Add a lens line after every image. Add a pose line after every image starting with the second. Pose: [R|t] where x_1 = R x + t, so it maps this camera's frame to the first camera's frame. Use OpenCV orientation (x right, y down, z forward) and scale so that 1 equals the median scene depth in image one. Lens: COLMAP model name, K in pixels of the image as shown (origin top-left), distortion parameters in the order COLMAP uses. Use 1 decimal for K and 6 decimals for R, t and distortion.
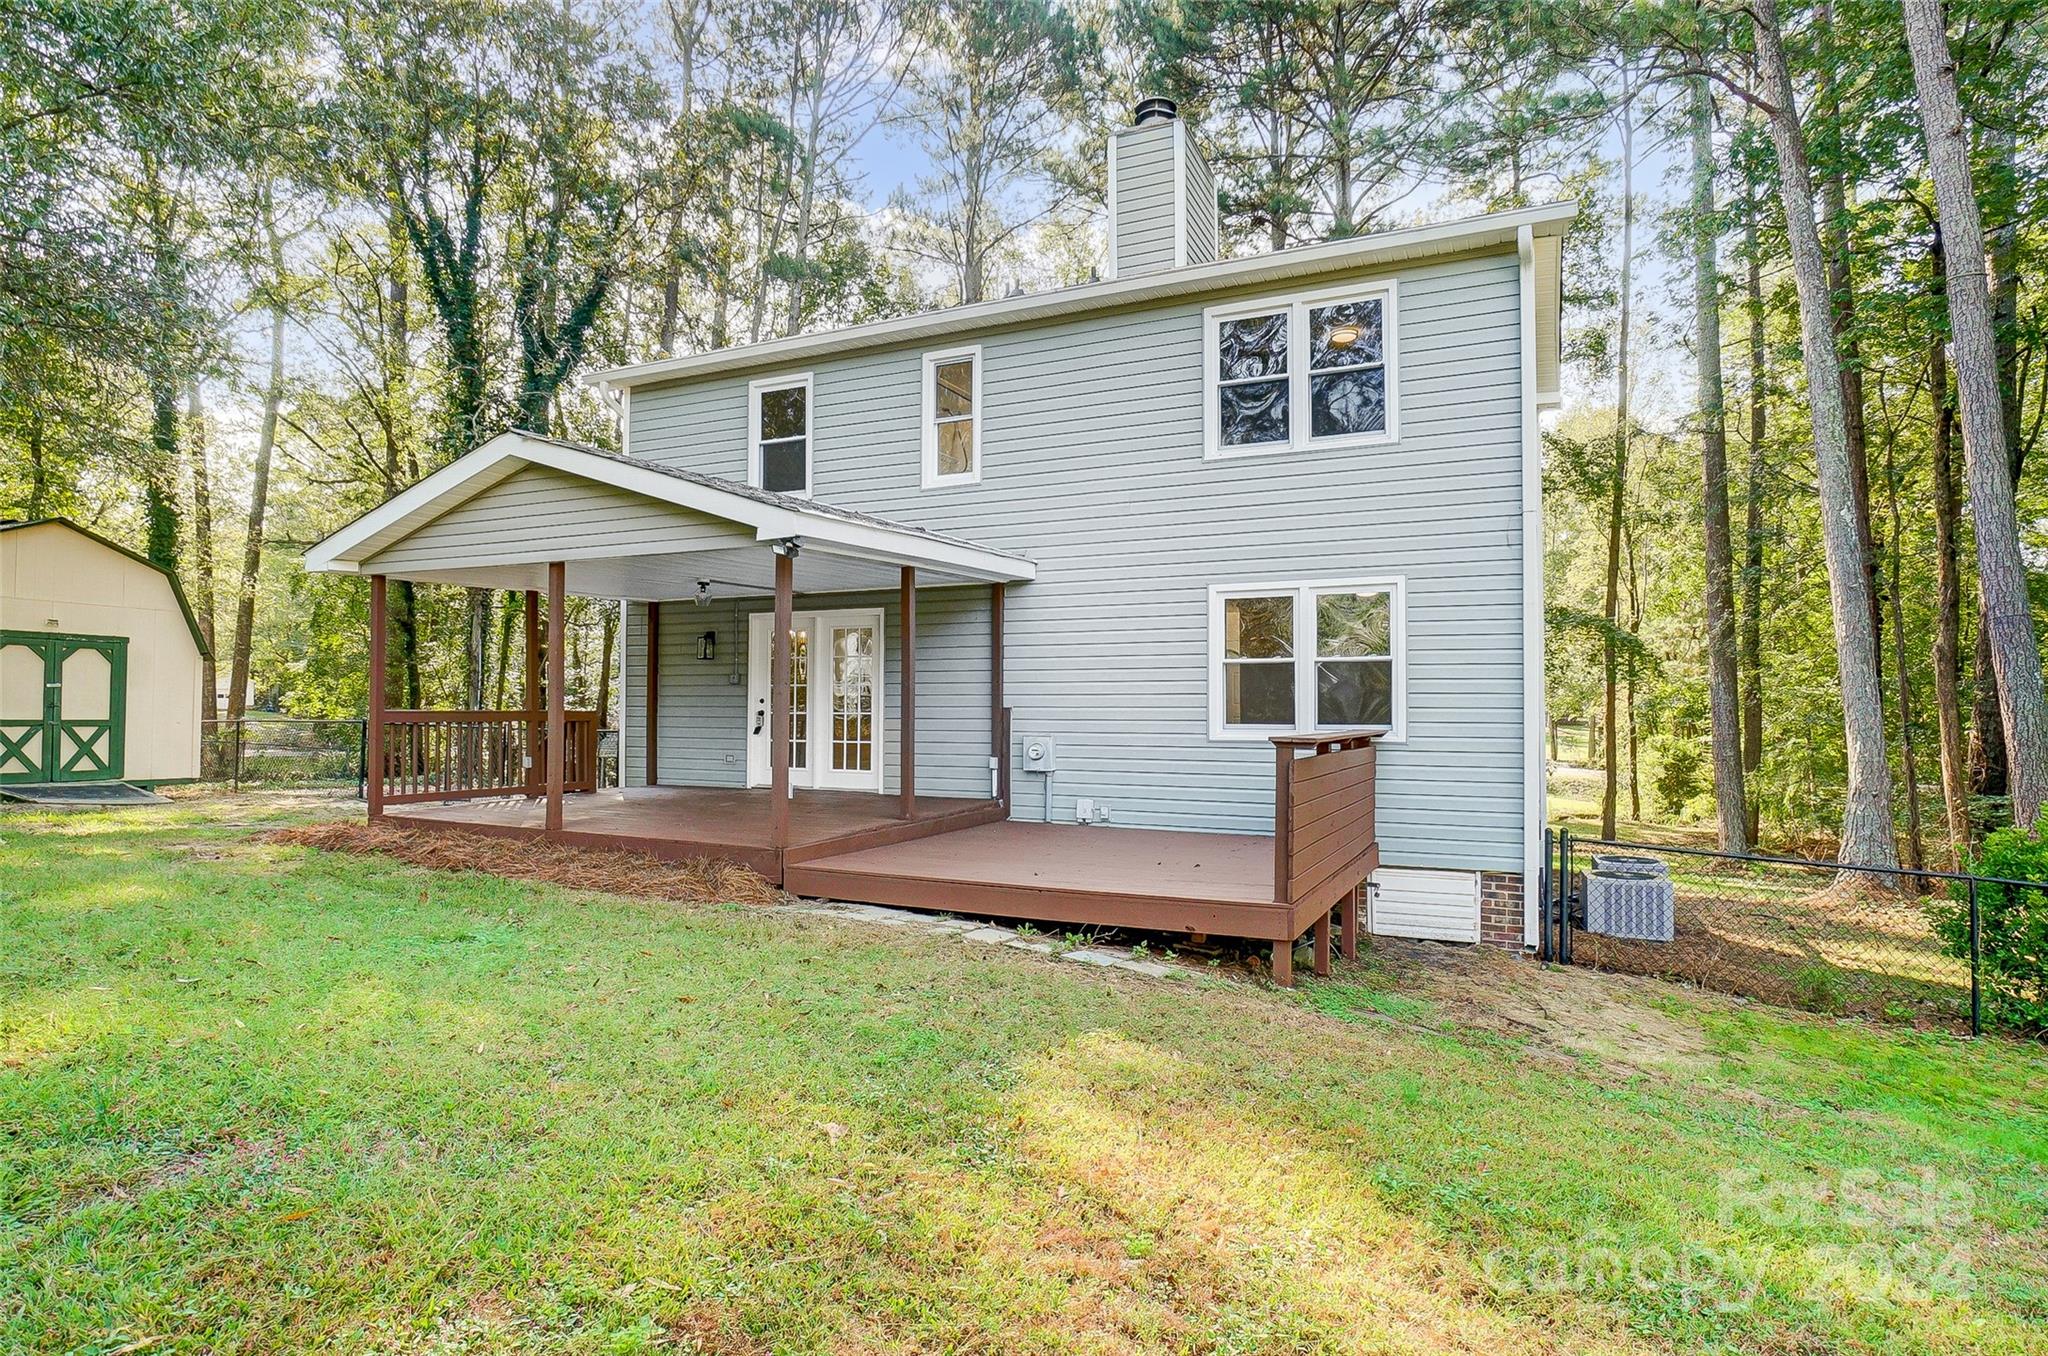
lens RADIAL K [[1111.4, 0, 1000.0], [0, 1111.4, 702.2], [0, 0, 1]] dist [-0.025473, -0.000577]
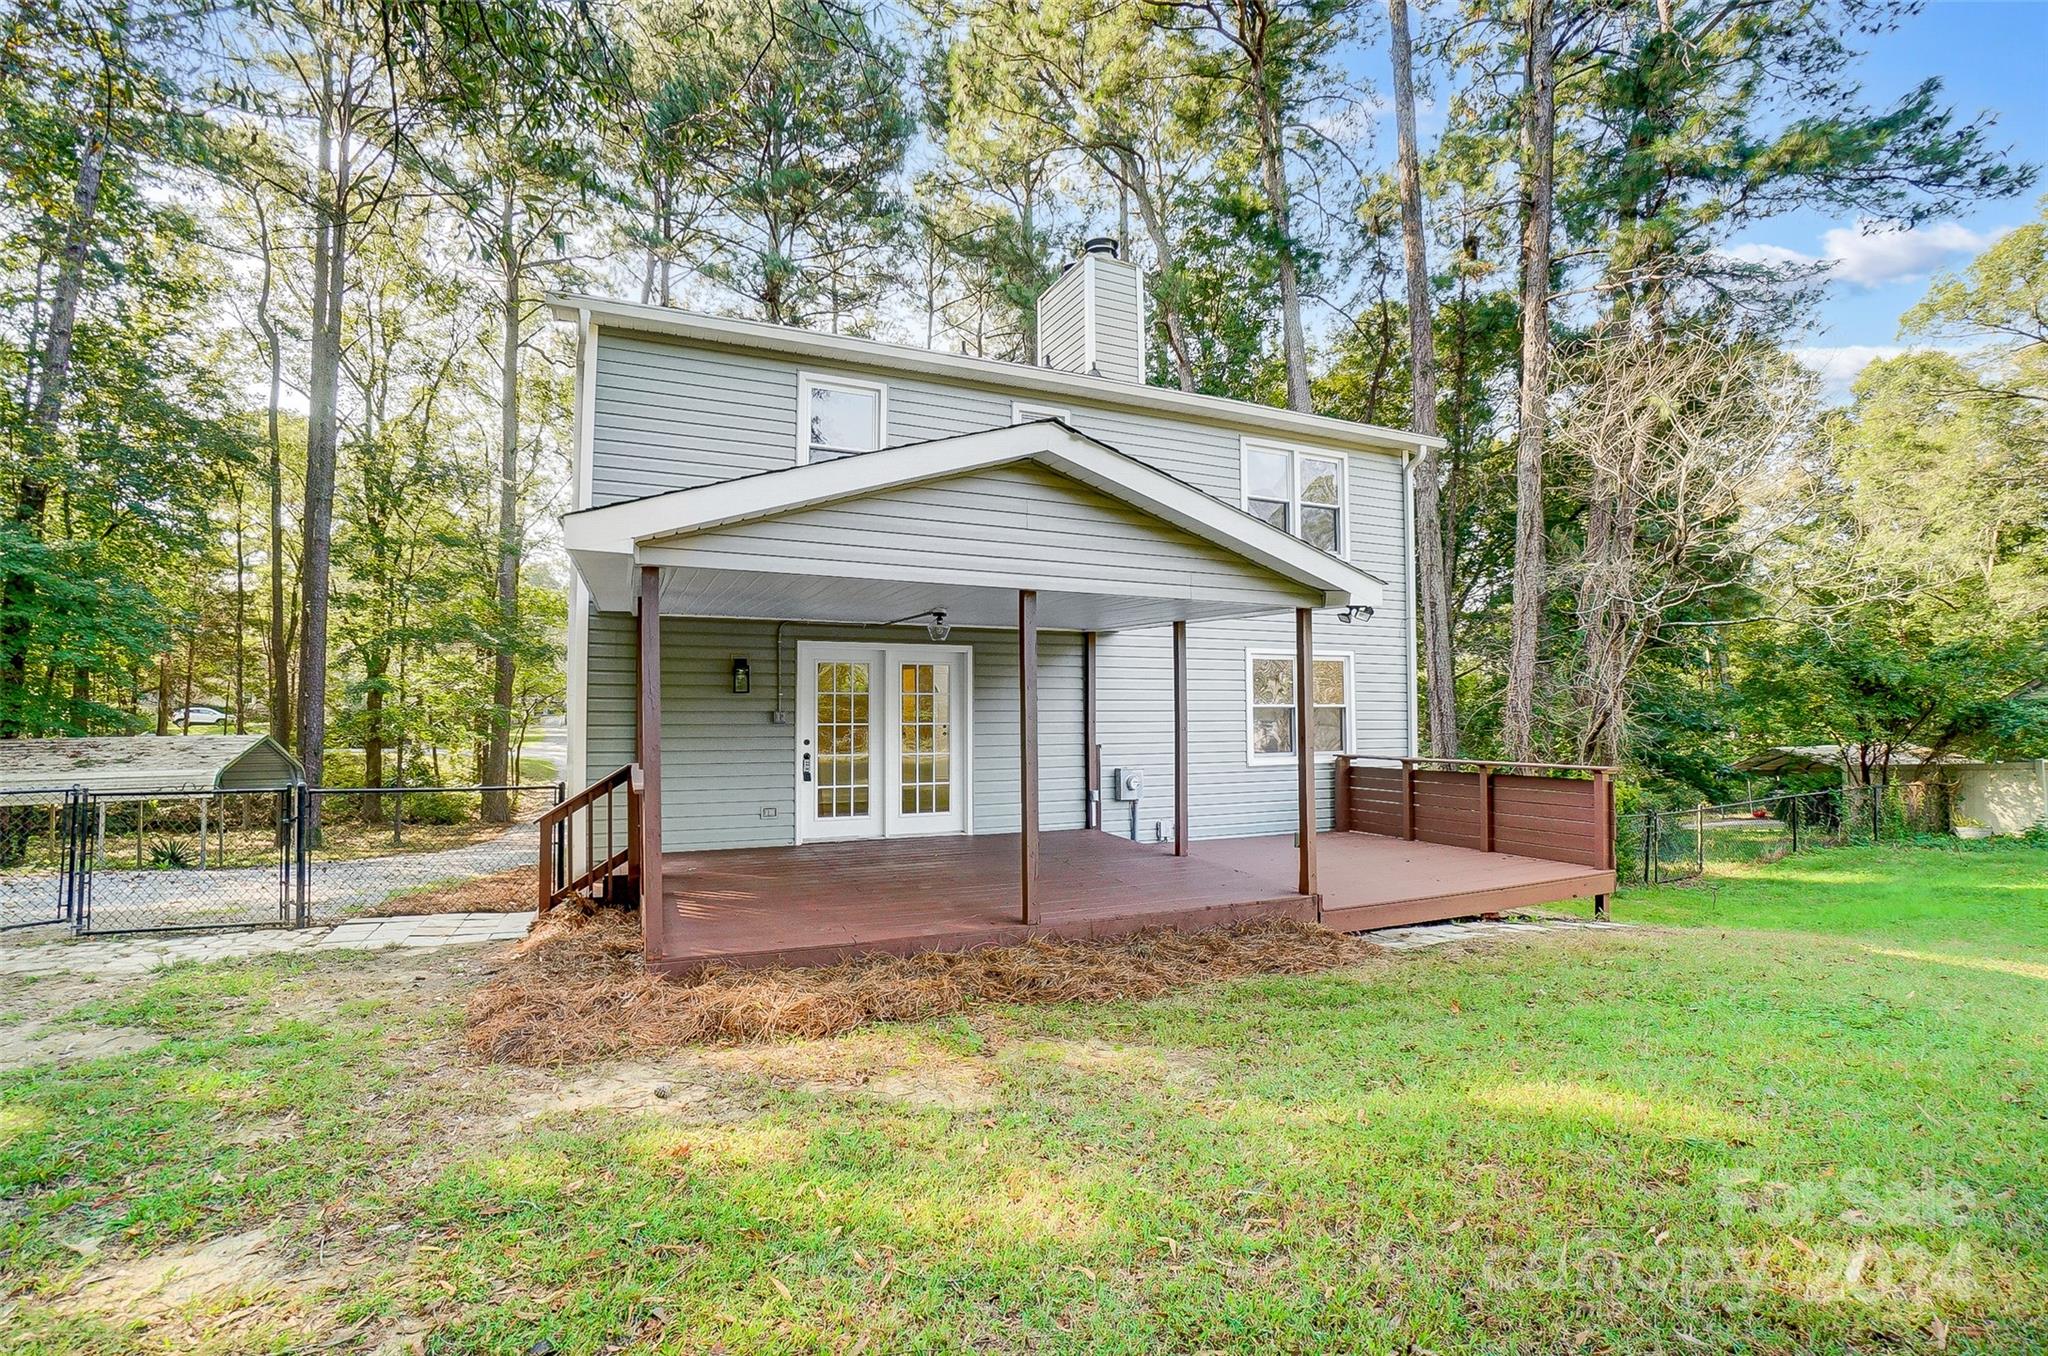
lens RADIAL K [[925.5, 0, 1021.7], [0, 925.5, 701.8], [0, 0, 1]] dist [-0.076457, 0.026558]
pose [[0.633179, 0.002366, 0.774002, -0.750091], [-0.001231, 0.999997, -0.002050, -0.035639], [-0.774004, 0.000345, 0.633180, 0.471122]]
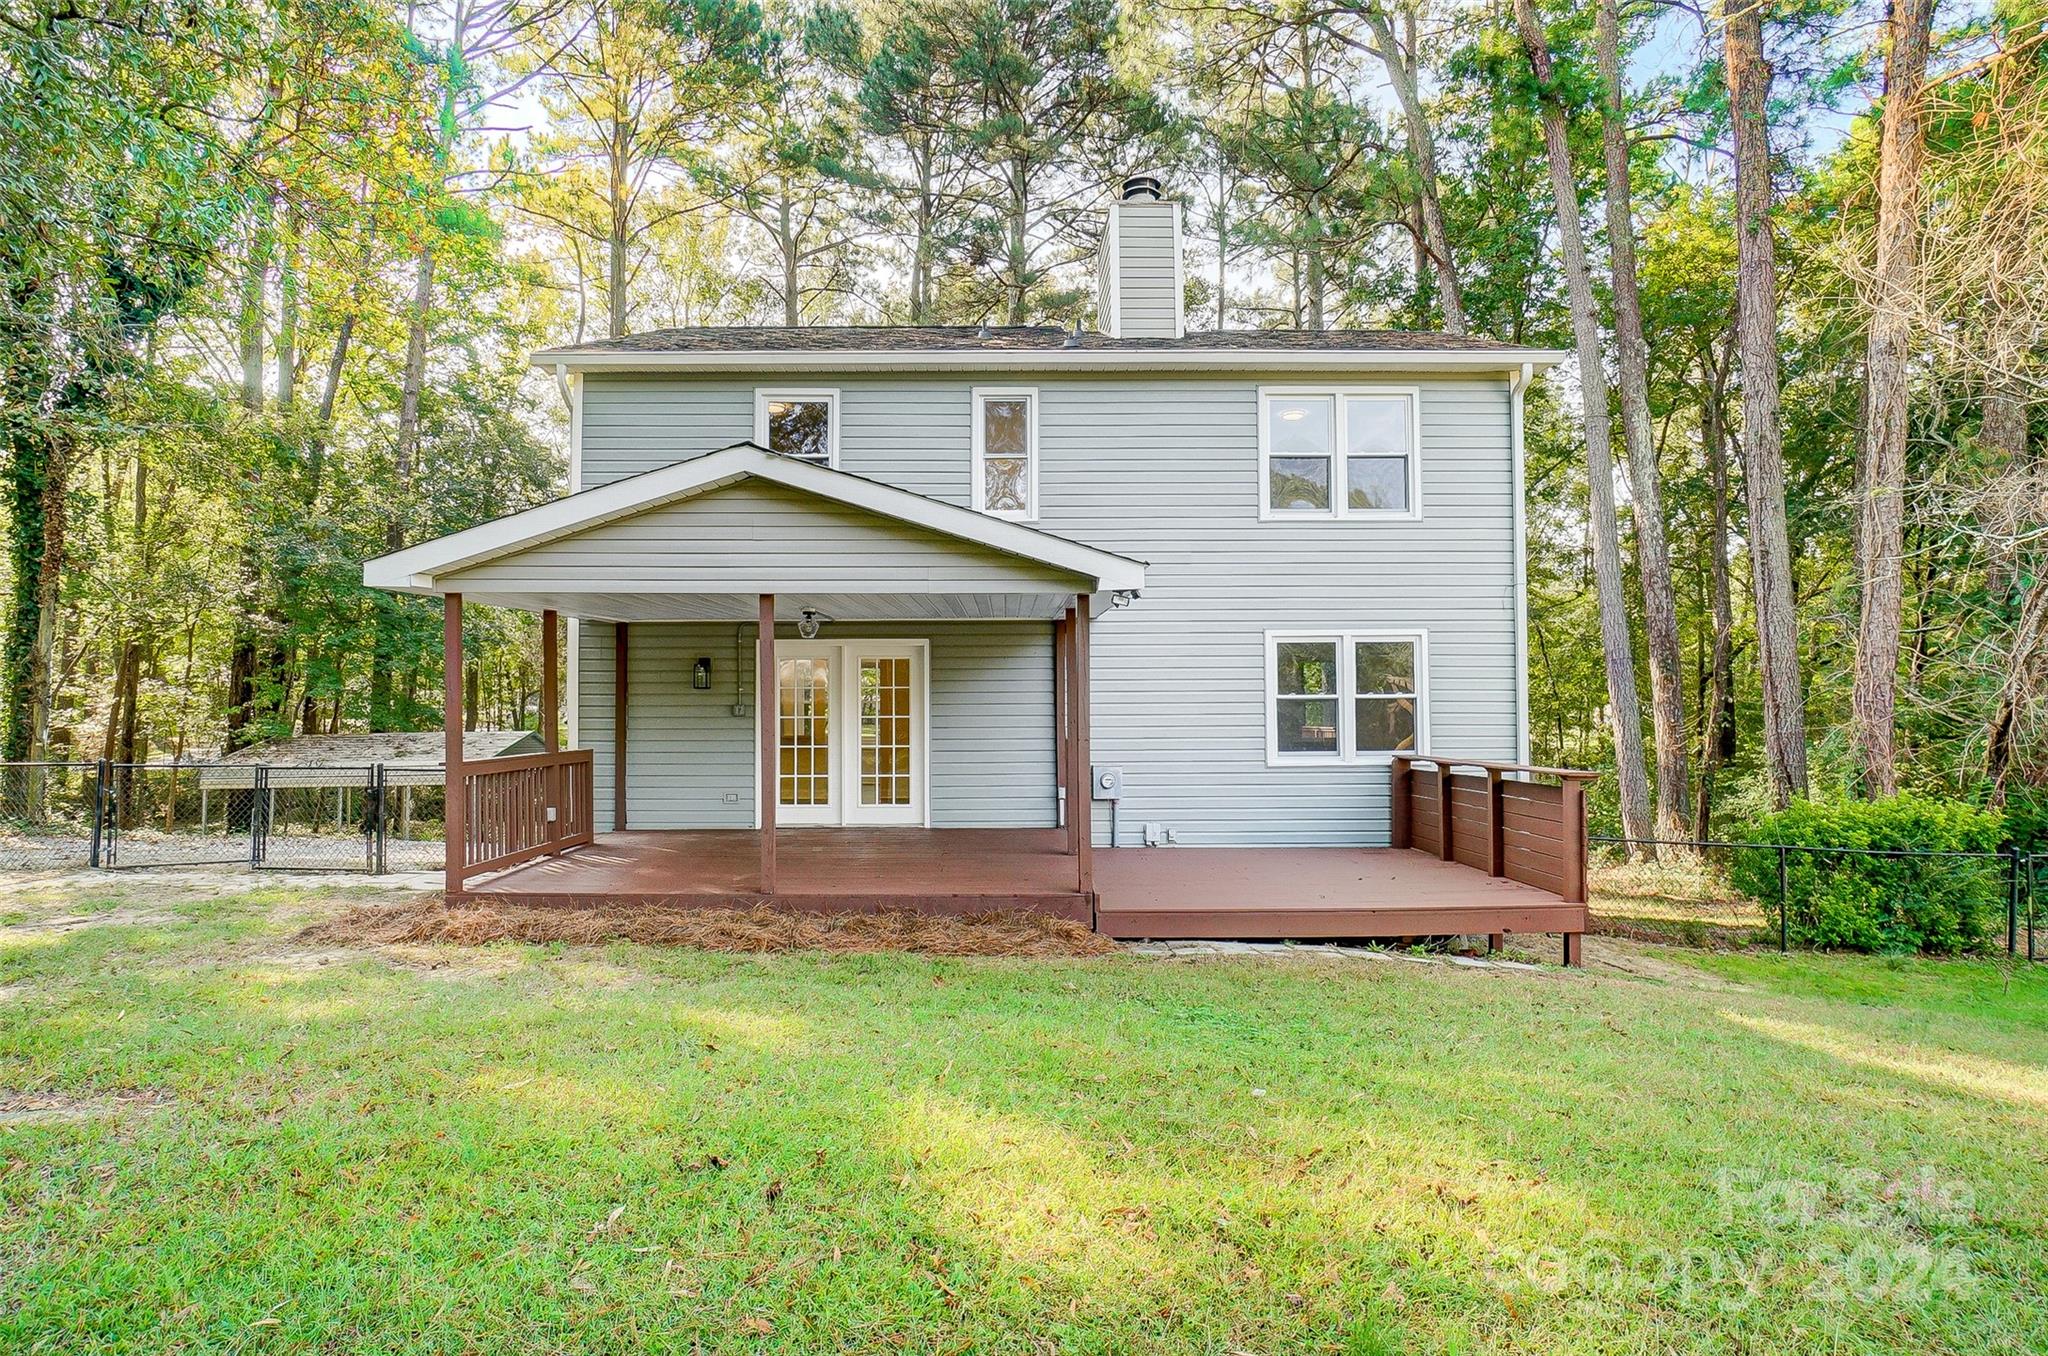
lens RADIAL K [[1111.4, 0, 1000.0], [0, 1111.4, 702.2], [0, 0, 1]] dist [-0.025473, -0.000577]
pose [[0.894842, -0.005392, 0.446350, -0.516064], [0.005439, 0.999985, 0.001176, -0.031292], [-0.446349, 0.001375, 0.894858, 0.092293]]
